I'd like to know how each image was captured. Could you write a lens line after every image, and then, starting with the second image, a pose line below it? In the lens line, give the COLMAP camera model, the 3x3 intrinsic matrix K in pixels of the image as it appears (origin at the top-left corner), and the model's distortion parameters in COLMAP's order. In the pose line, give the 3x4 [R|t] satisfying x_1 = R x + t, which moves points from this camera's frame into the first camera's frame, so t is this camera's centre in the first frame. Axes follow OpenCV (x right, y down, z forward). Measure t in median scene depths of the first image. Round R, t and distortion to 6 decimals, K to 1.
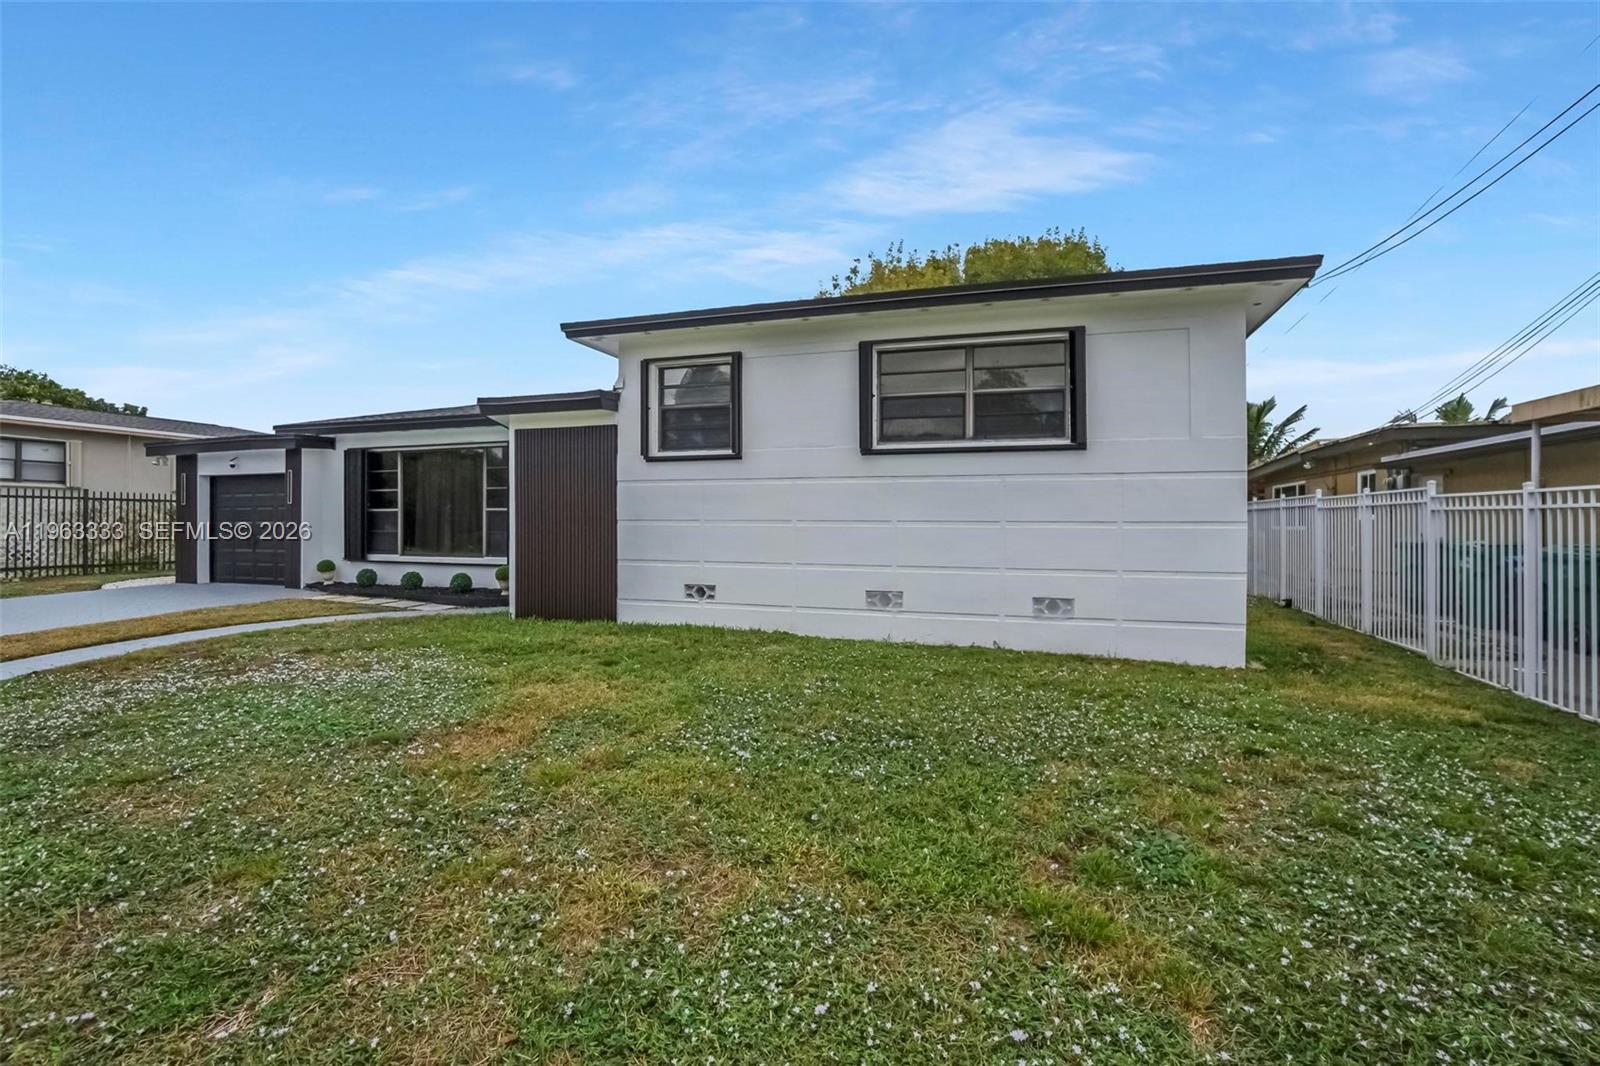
lens RADIAL K [[697.7, 0, 795.3], [0, 697.7, 518.1], [0, 0, 1]] dist [-0.010980, -0.000017]
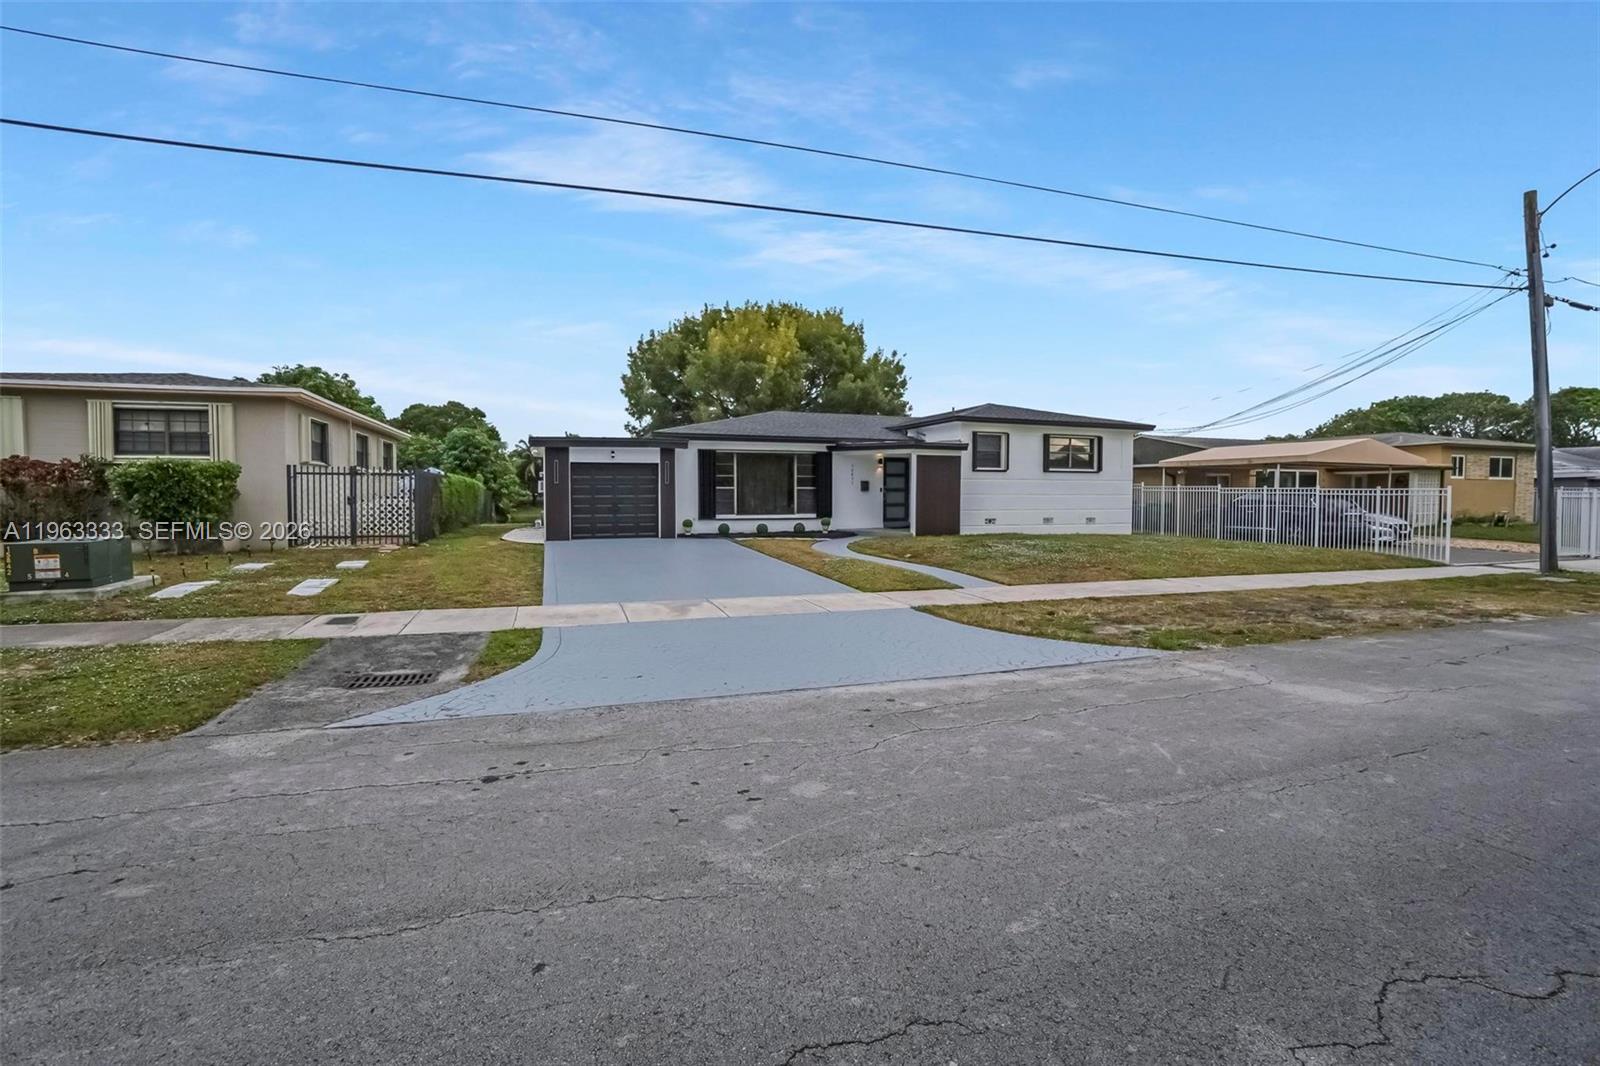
lens RADIAL K [[704.7, 0, 800.0], [0, 704.7, 533.0], [0, 0, 1]] dist [-0.000357, 0.000089]
pose [[0.795537, -0.036264, 0.604819, -1.545601], [-0.001653, 0.998074, 0.062018, -0.009557], [-0.605903, -0.050337, 0.793945, -0.460404]]
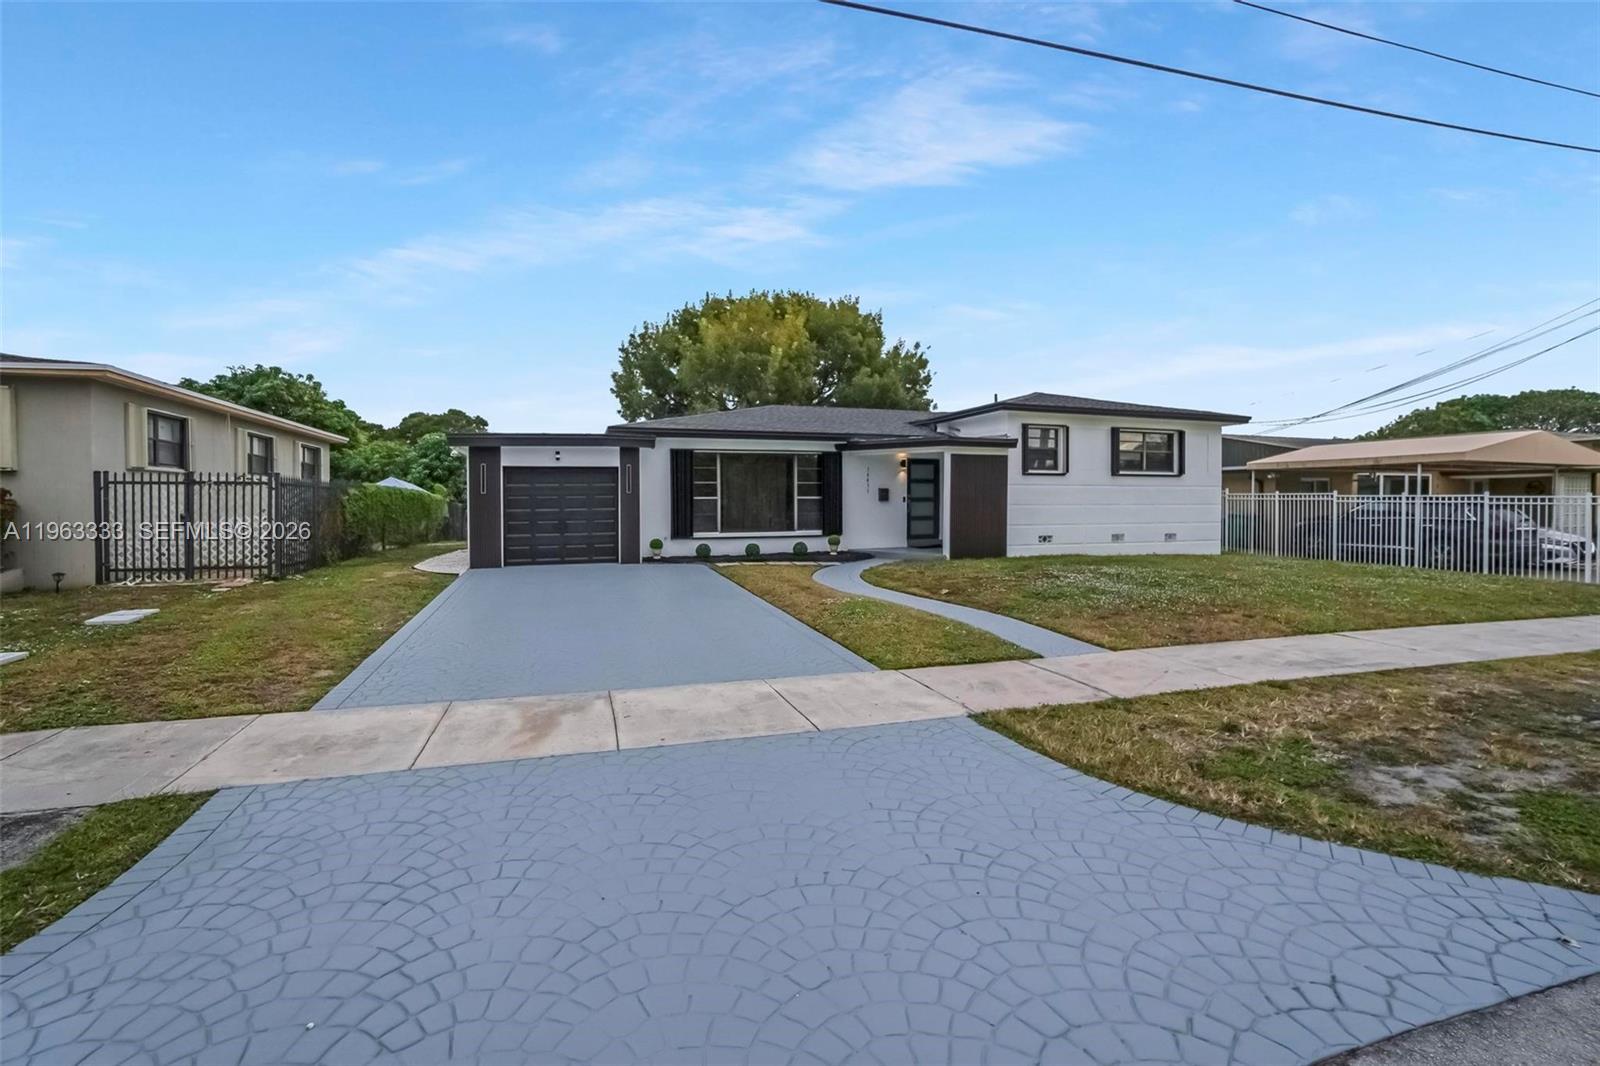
lens RADIAL K [[710.8, 0, 800.0], [0, 710.8, 533.0], [0, 0, 1]] dist [-0.031975, -0.000146]
pose [[0.811597, -0.031440, 0.583371, -1.289025], [0.003624, 0.998803, 0.048787, -0.011343], [-0.584207, -0.037481, 0.810739, -0.182935]]
